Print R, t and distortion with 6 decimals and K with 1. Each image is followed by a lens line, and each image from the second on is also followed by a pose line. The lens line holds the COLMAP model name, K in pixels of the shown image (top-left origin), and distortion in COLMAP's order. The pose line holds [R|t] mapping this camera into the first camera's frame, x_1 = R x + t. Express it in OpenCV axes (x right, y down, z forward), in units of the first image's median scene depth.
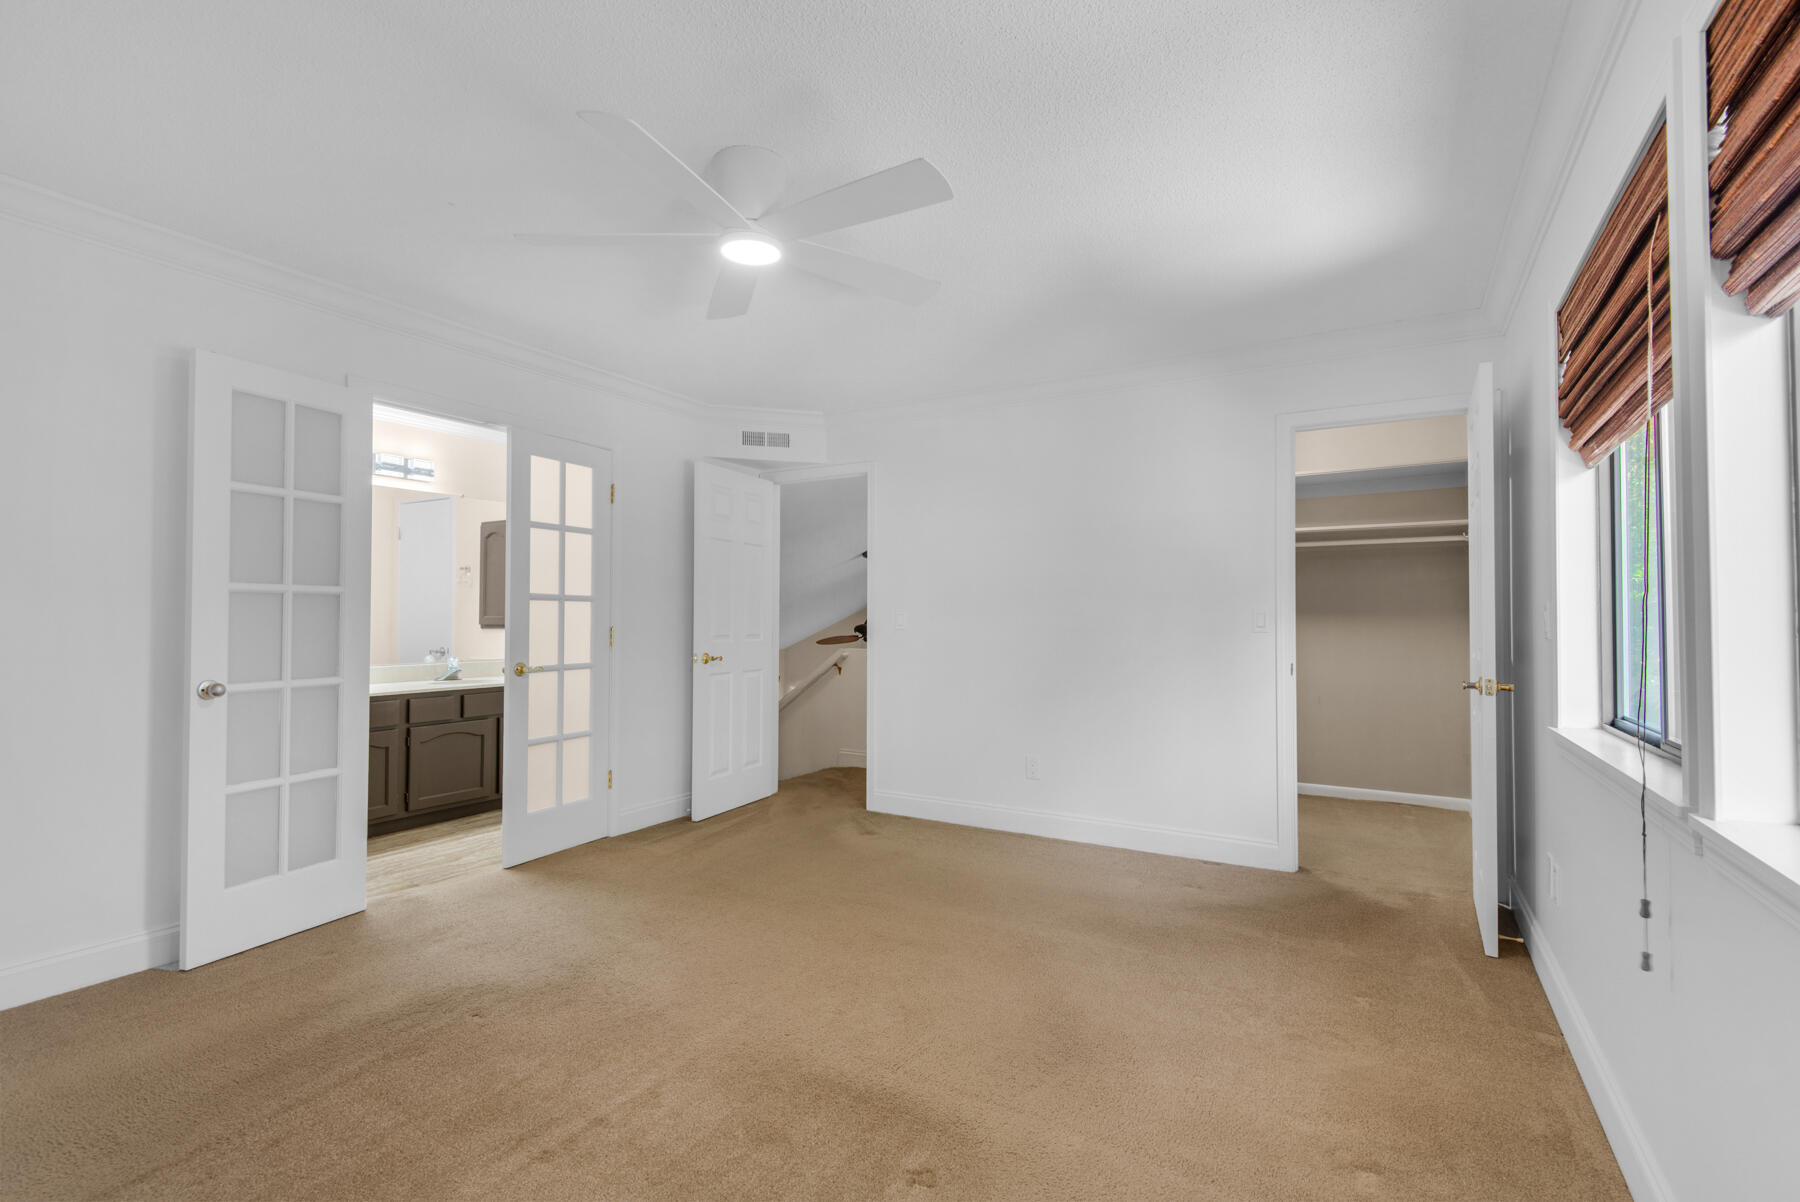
lens RADIAL K [[821.3, 0, 880.0], [0, 821.3, 607.2], [0, 0, 1]] dist [0.049082, 0.000084]
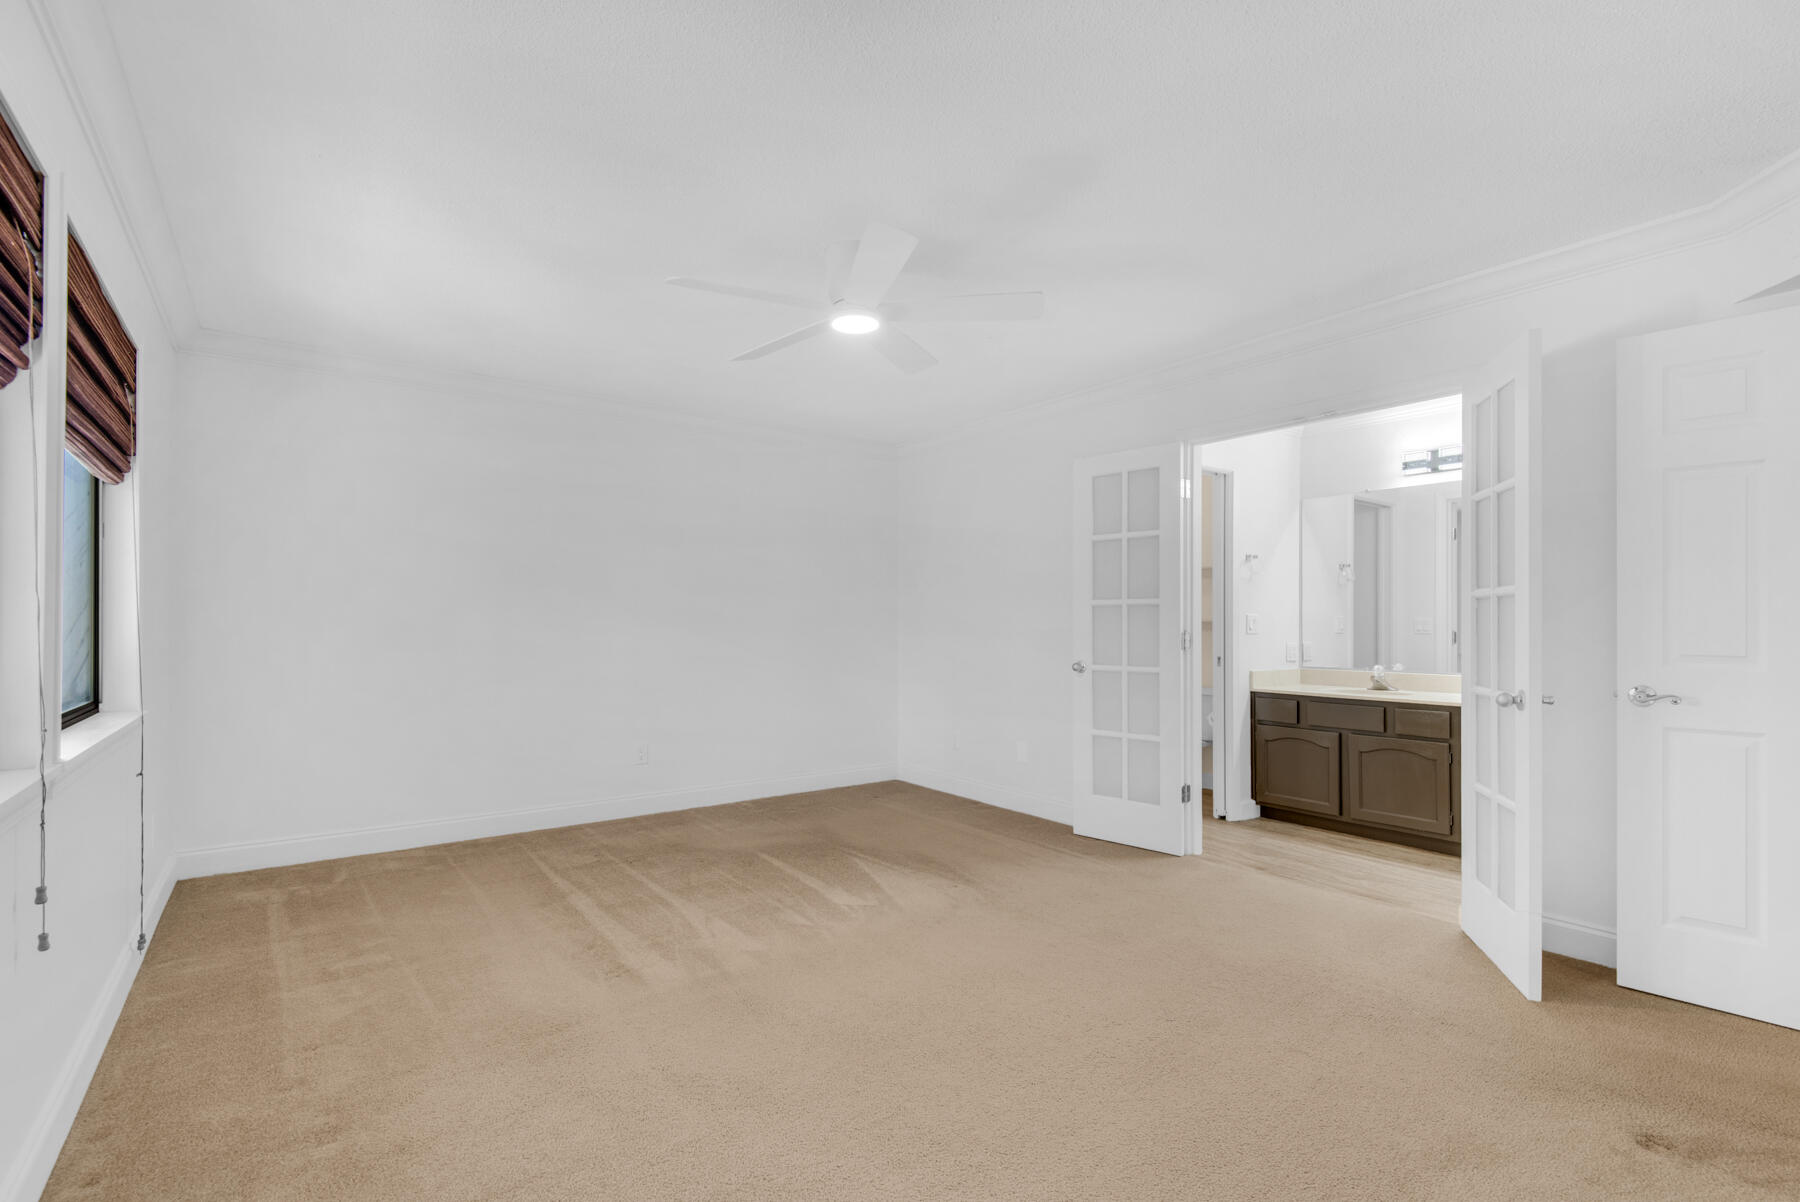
lens RADIAL K [[821.9, 0, 894.9], [0, 821.9, 636.9], [0, 0, 1]] dist [0.029956, -0.000438]
pose [[-0.375239, 0.010060, -0.926874, 0.705310], [0.009469, 0.999931, 0.007020, 0.022099], [0.926880, -0.006142, -0.375308, 1.102429]]
